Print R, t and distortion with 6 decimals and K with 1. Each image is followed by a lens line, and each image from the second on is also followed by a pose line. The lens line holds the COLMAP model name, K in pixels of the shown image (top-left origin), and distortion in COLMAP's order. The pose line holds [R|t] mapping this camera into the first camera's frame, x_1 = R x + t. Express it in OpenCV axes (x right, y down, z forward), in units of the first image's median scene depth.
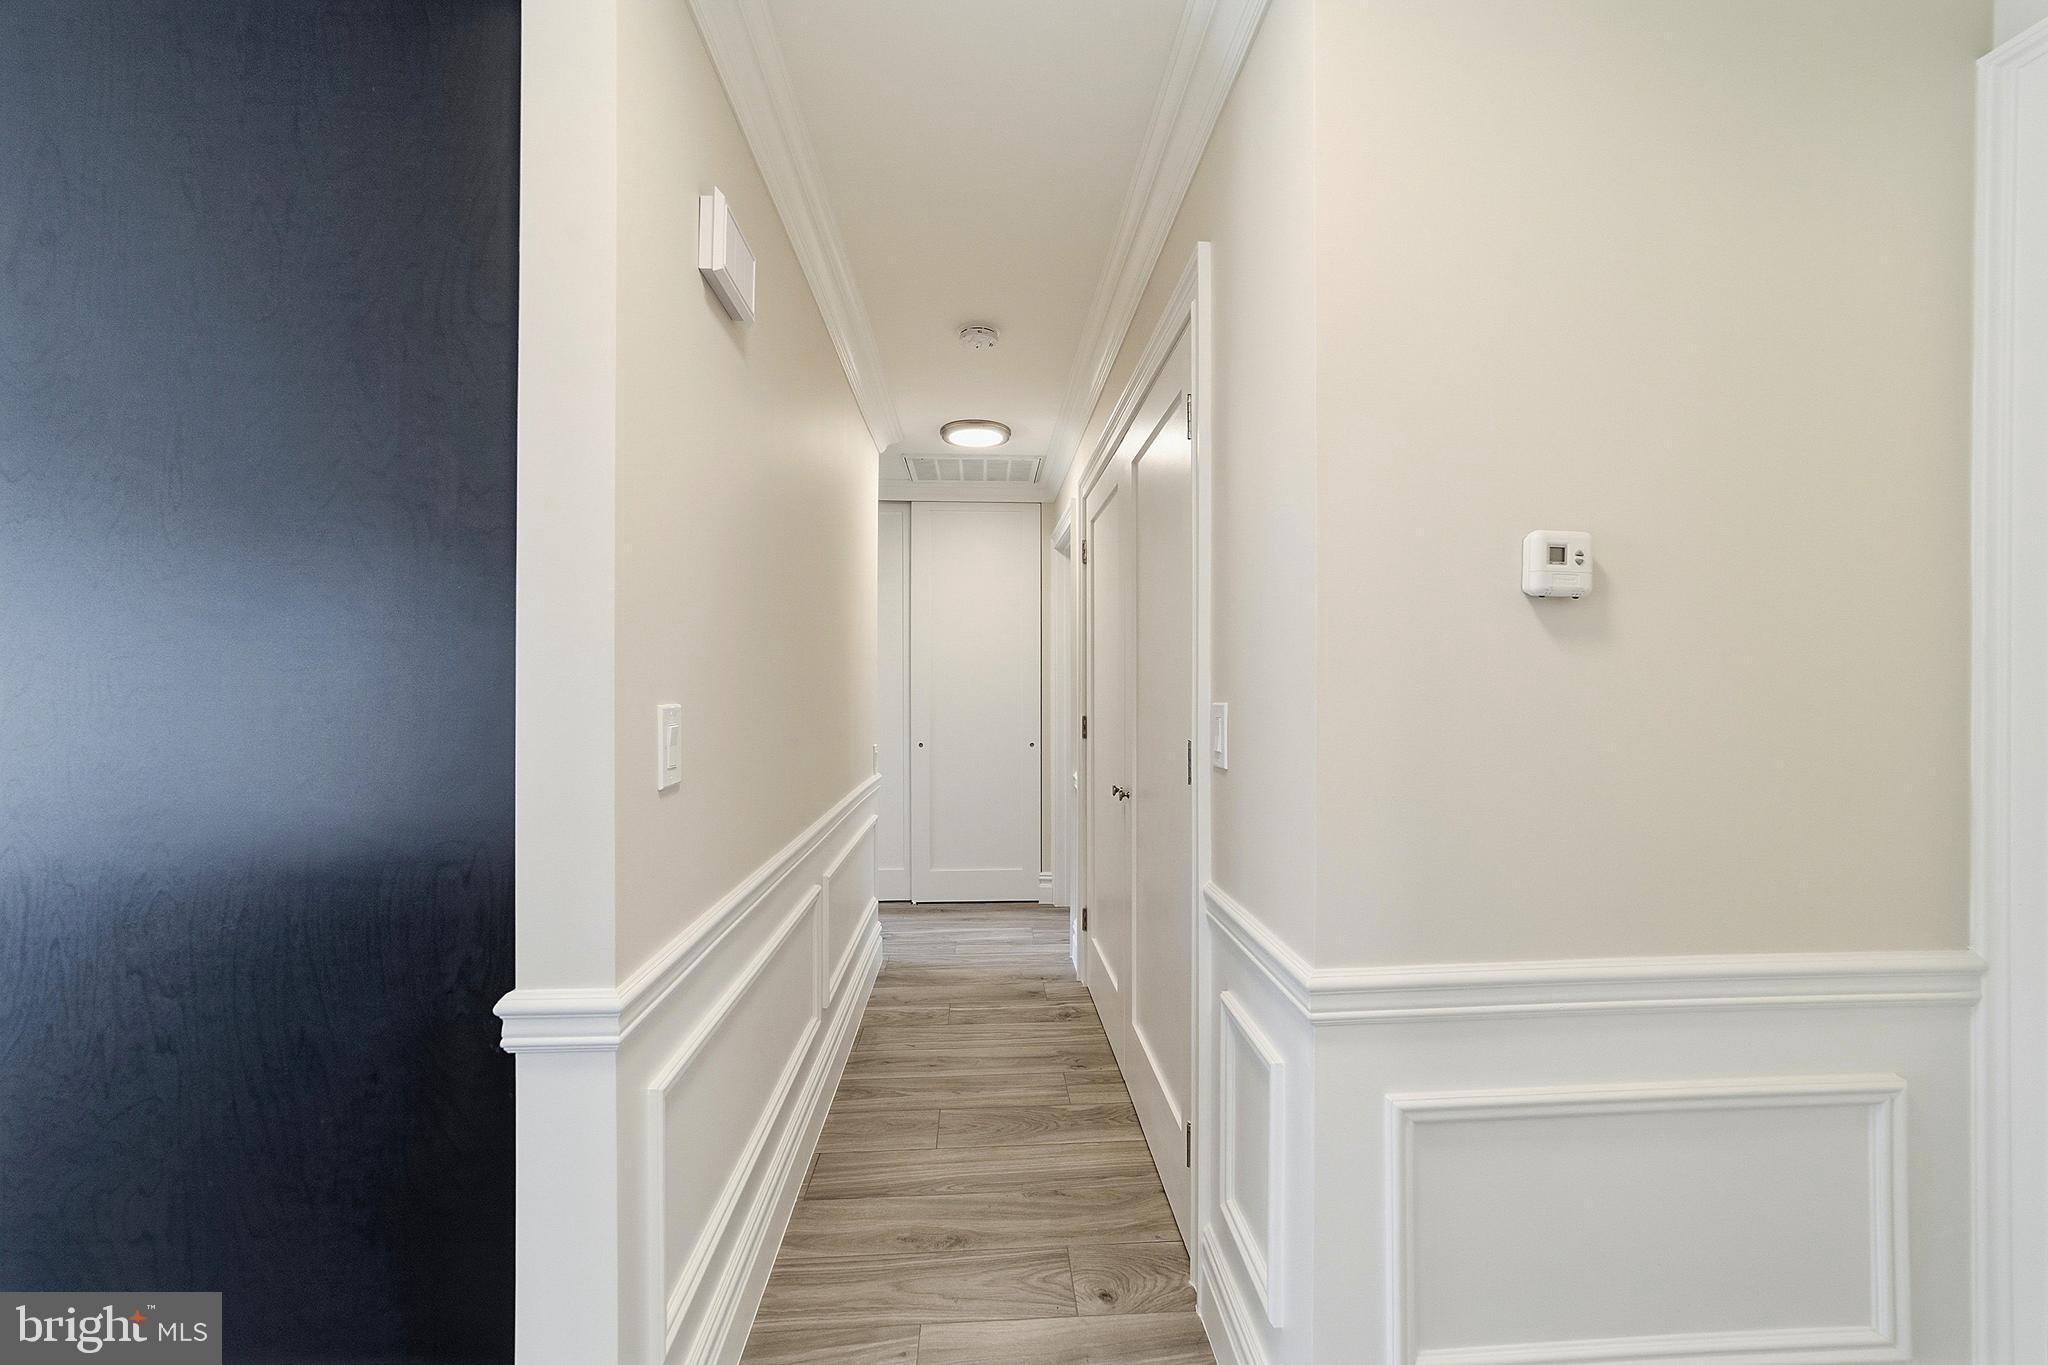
lens RADIAL K [[795.0, 0, 1028.2], [0, 795.0, 689.6], [0, 0, 1]] dist [-0.000378, 0.000634]
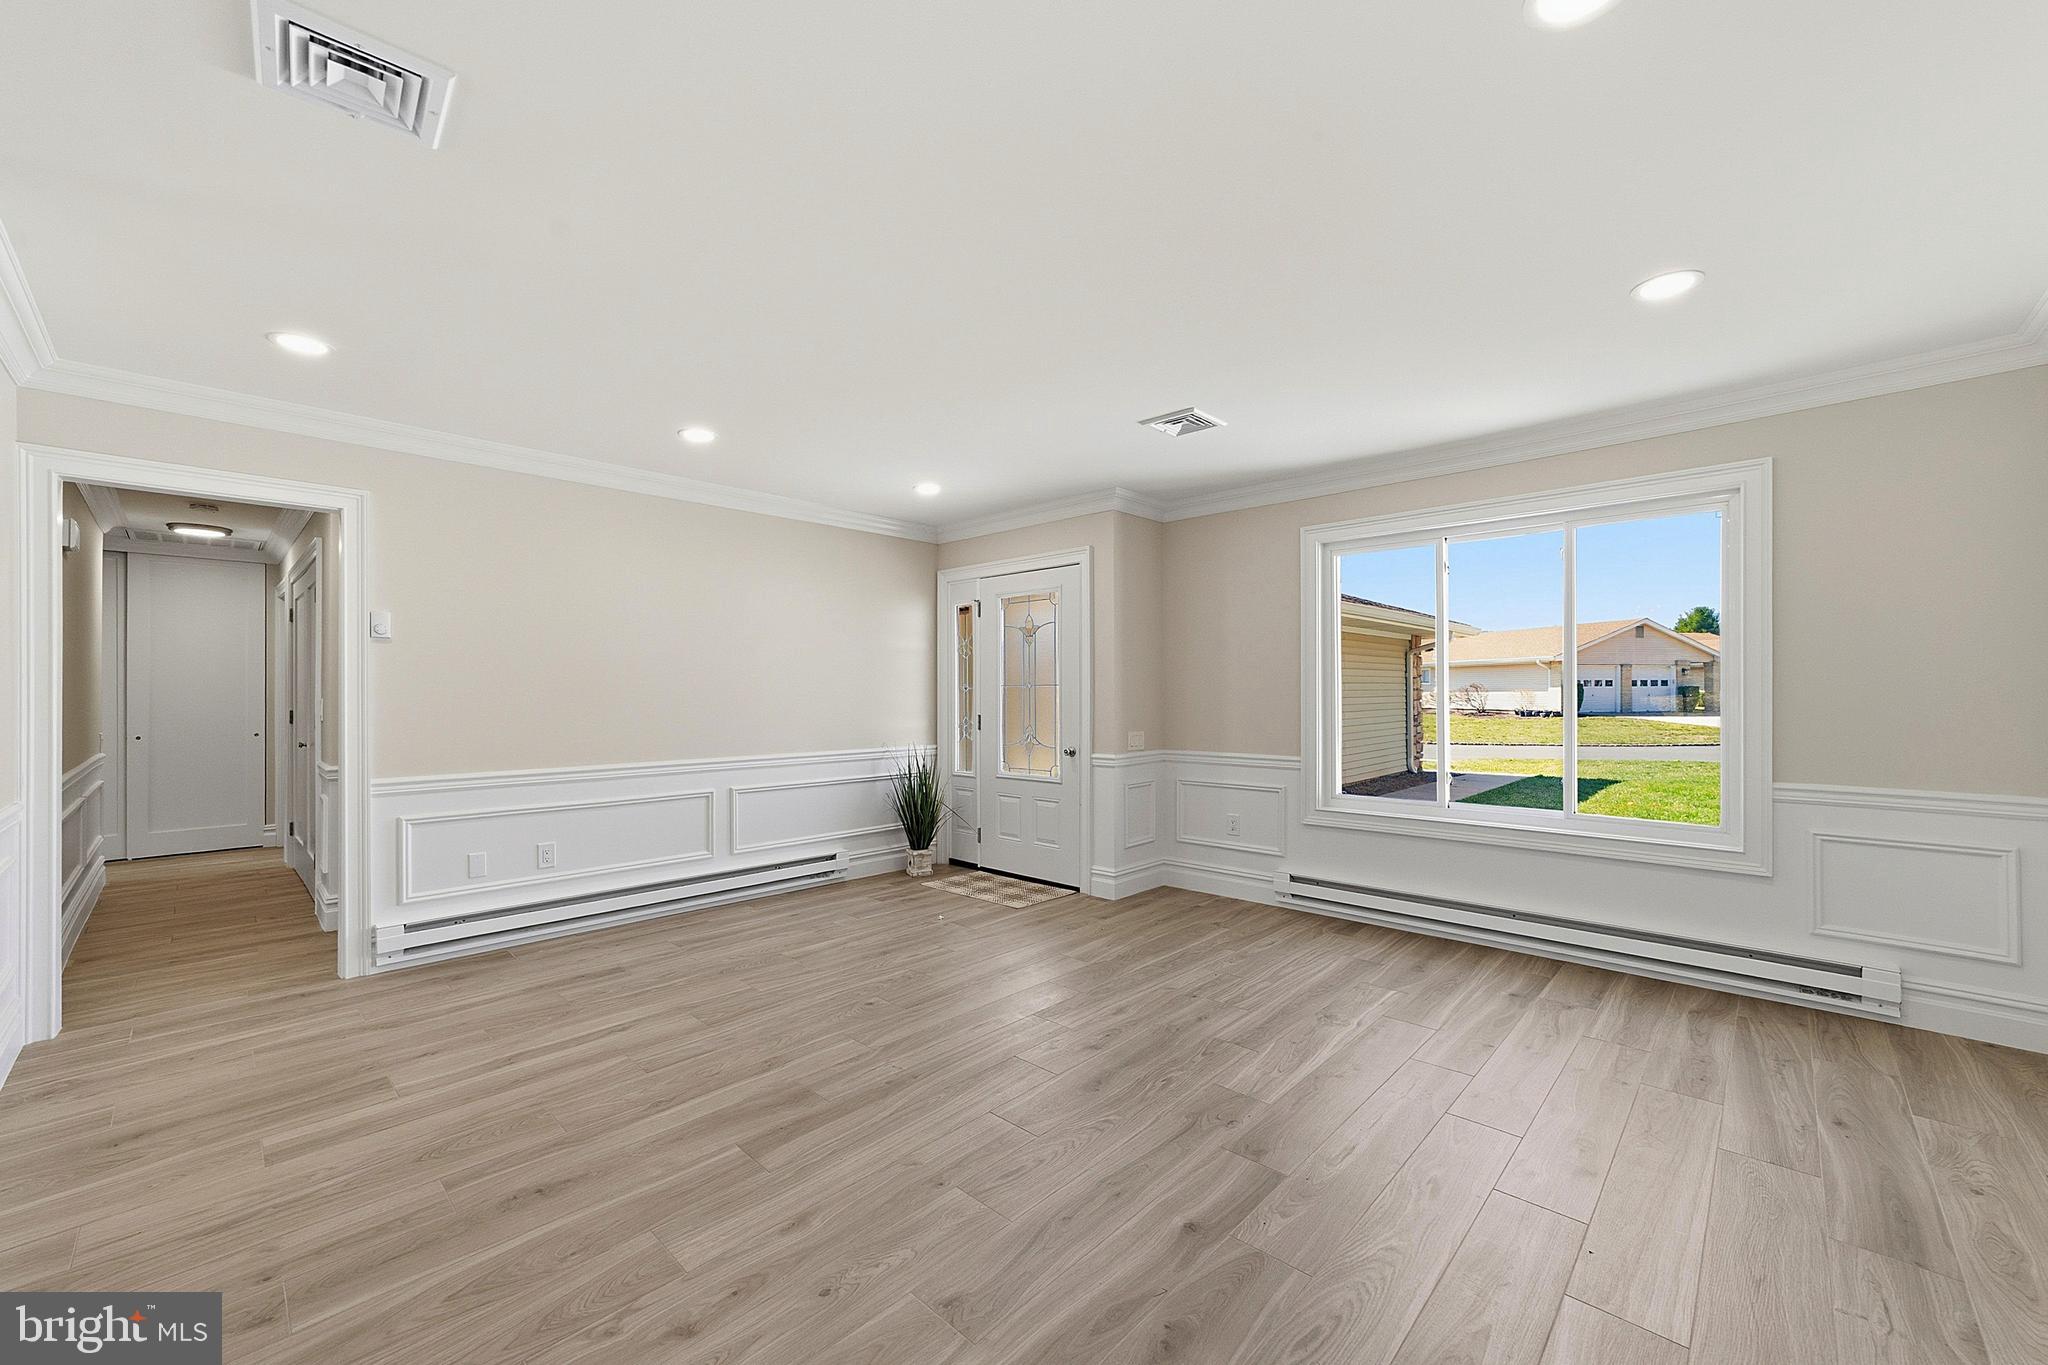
lens RADIAL K [[795.0, 0, 1028.2], [0, 795.0, 689.6], [0, 0, 1]] dist [-0.000378, 0.000634]
pose [[0.735475, 0.000061, 0.677552, 0.064799], [0.005543, 0.999966, -0.006107, 0.007375], [-0.677529, 0.008248, 0.735450, -1.116956]]
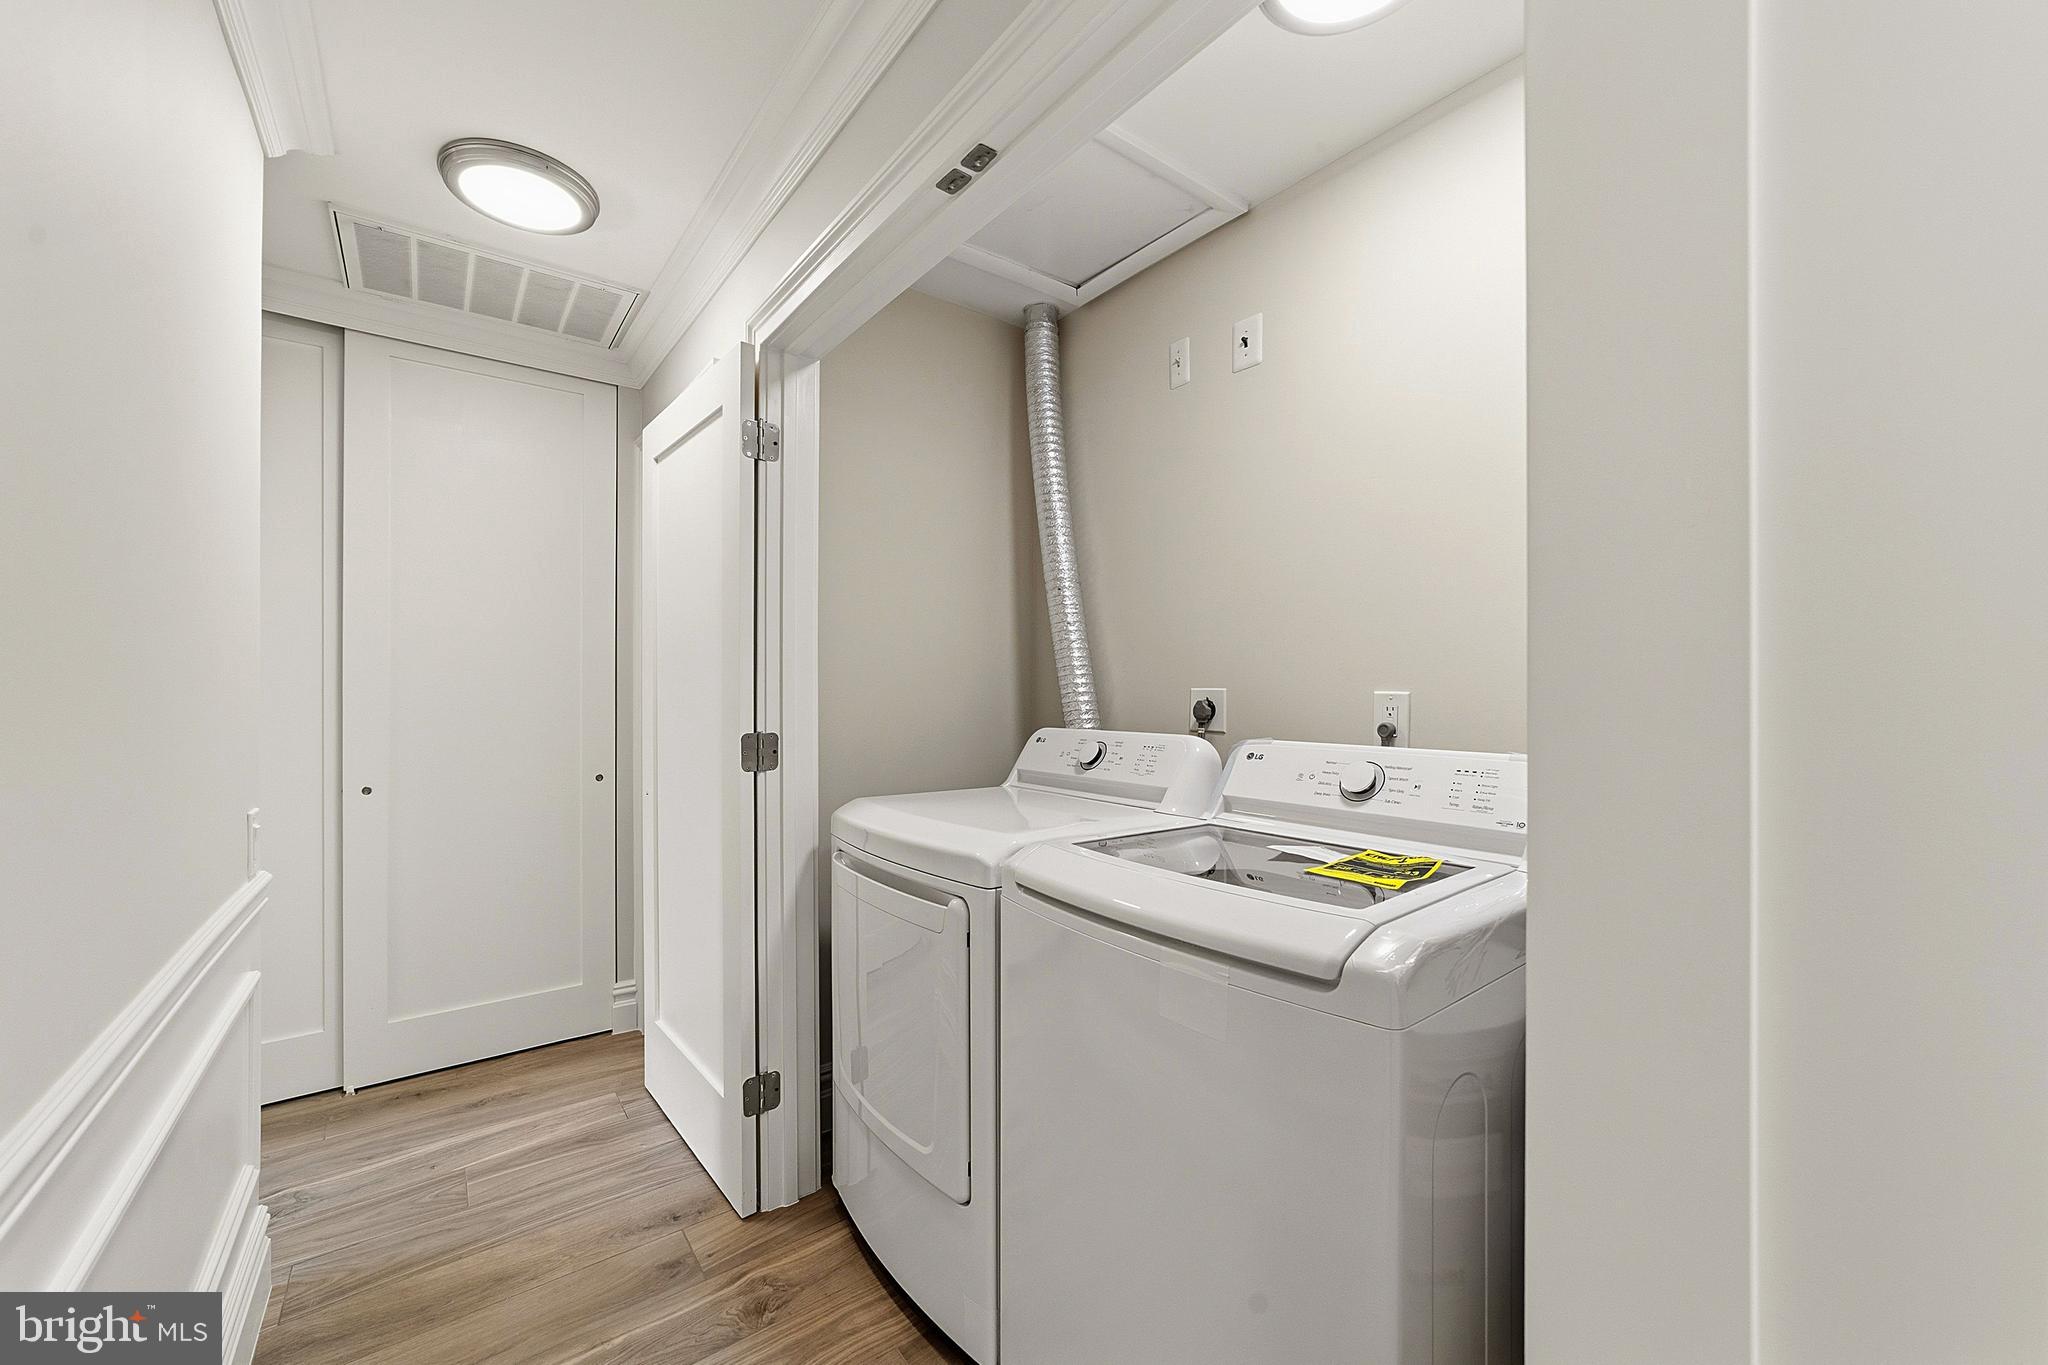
lens RADIAL K [[795.0, 0, 1028.2], [0, 795.0, 689.6], [0, 0, 1]] dist [-0.000378, 0.000634]
pose [[0.831194, 0.000675, 0.555982, -0.072623], [0.002336, 0.999986, -0.004705, 0.005771], [-0.555978, 0.005210, 0.831181, 0.358457]]
